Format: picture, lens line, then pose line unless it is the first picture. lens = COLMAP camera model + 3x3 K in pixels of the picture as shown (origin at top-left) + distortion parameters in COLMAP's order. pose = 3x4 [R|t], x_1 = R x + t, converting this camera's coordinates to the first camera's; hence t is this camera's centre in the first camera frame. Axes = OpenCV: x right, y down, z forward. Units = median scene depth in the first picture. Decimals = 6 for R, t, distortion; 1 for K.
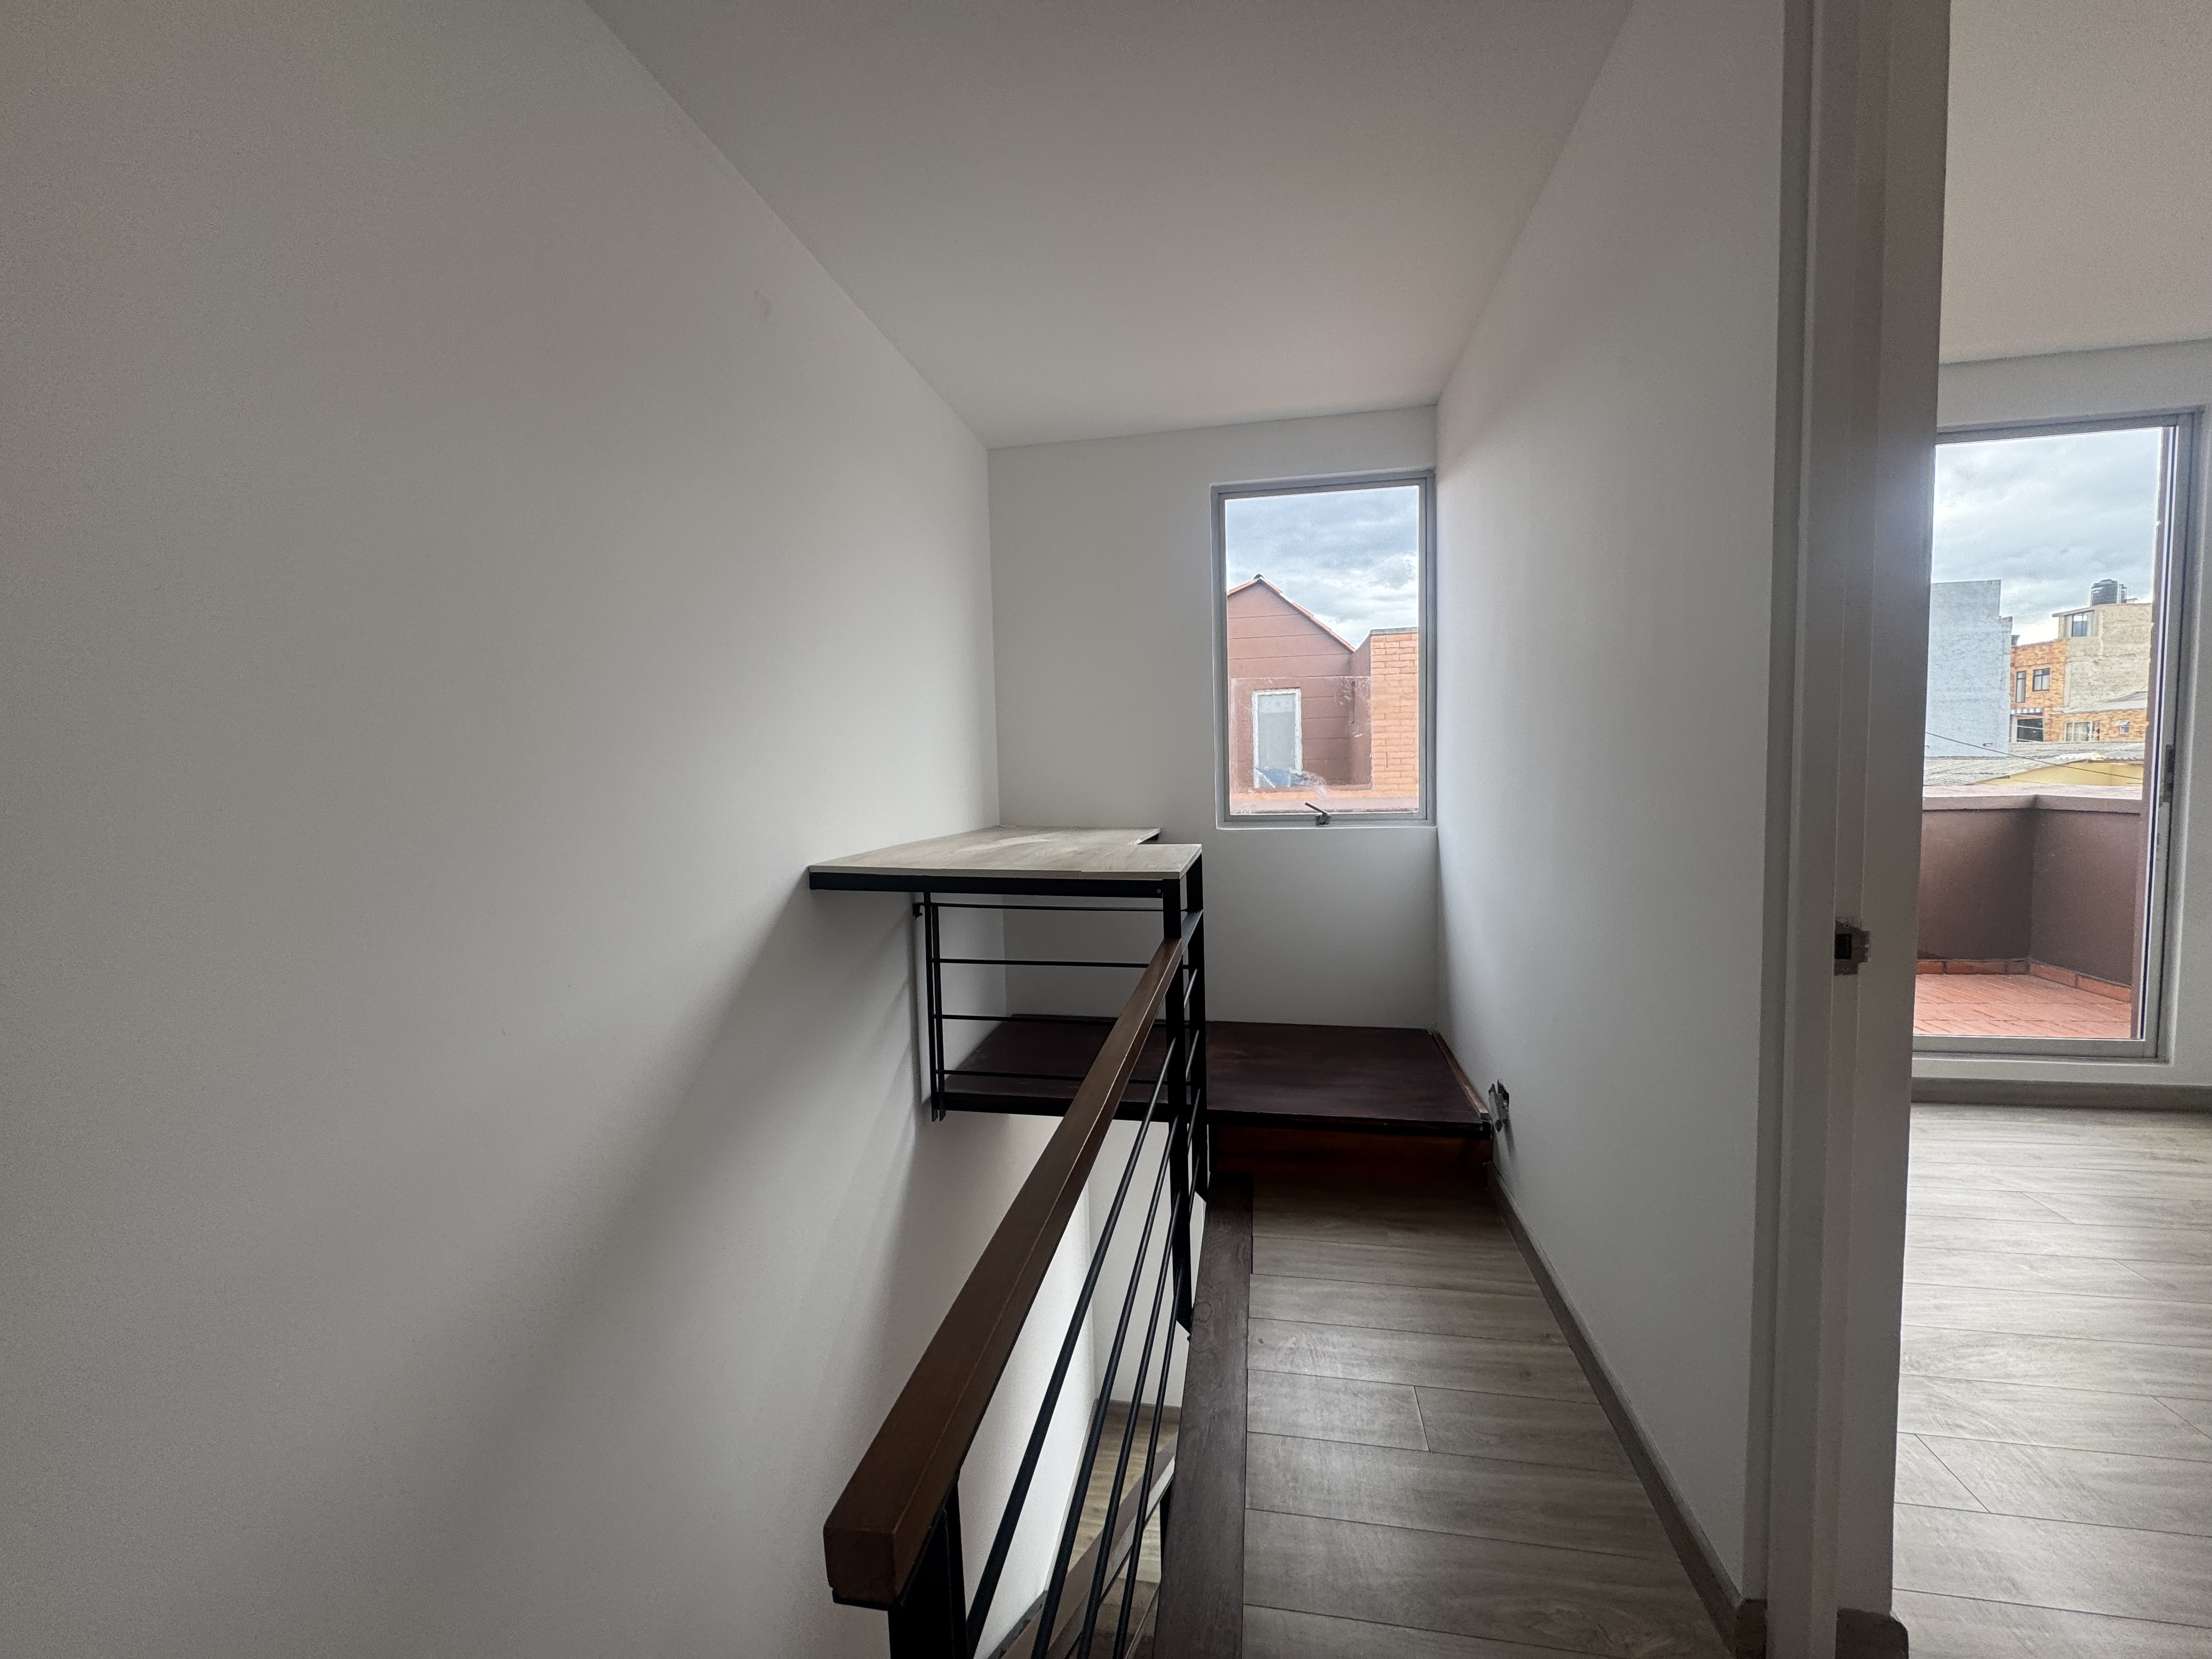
lens RADIAL K [[875.8, 0, 1092.3], [0, 875.8, 826.8], [0, 0, 1]] dist [-0.003569, -0.000119]
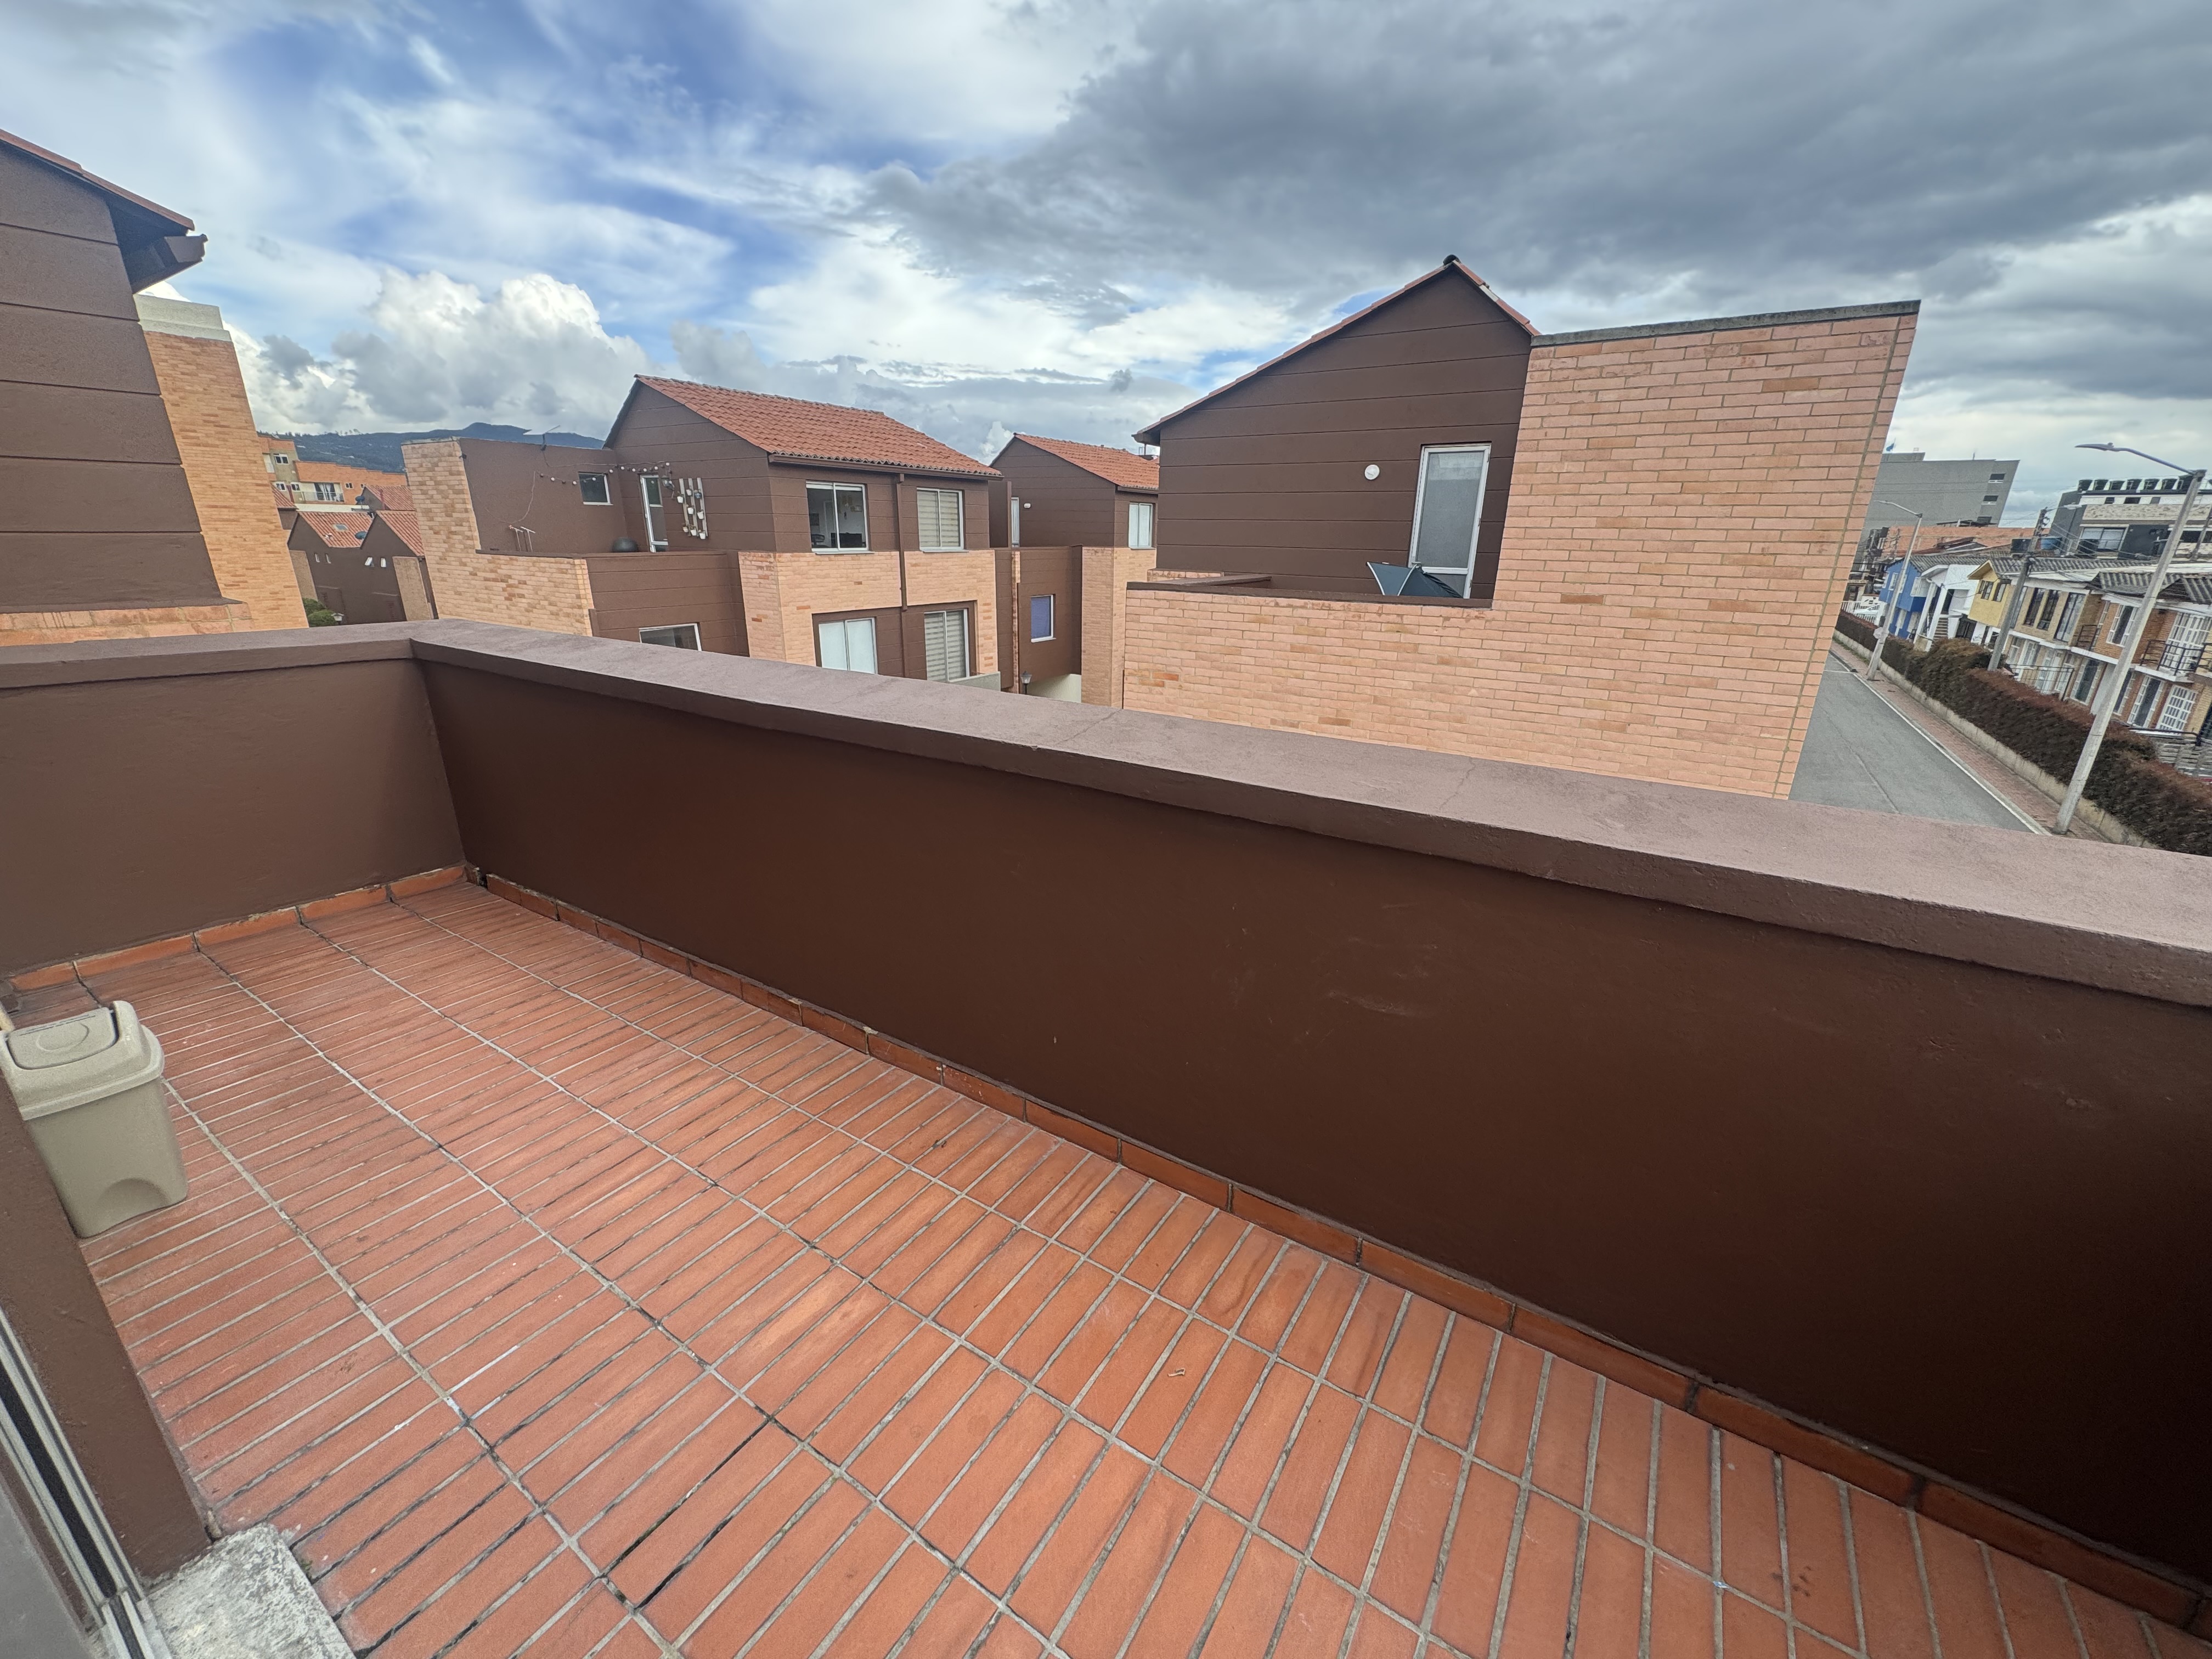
lens RADIAL K [[875.8, 0, 1104.9], [0, 875.8, 822.8], [0, 0, 1]] dist [-0.003569, -0.000119]
pose [[0.923709, 0.157197, -0.349358, 0.924878], [-0.065345, 0.963223, 0.260638, -0.119502], [0.377481, -0.217924, 0.900010, 0.811905]]
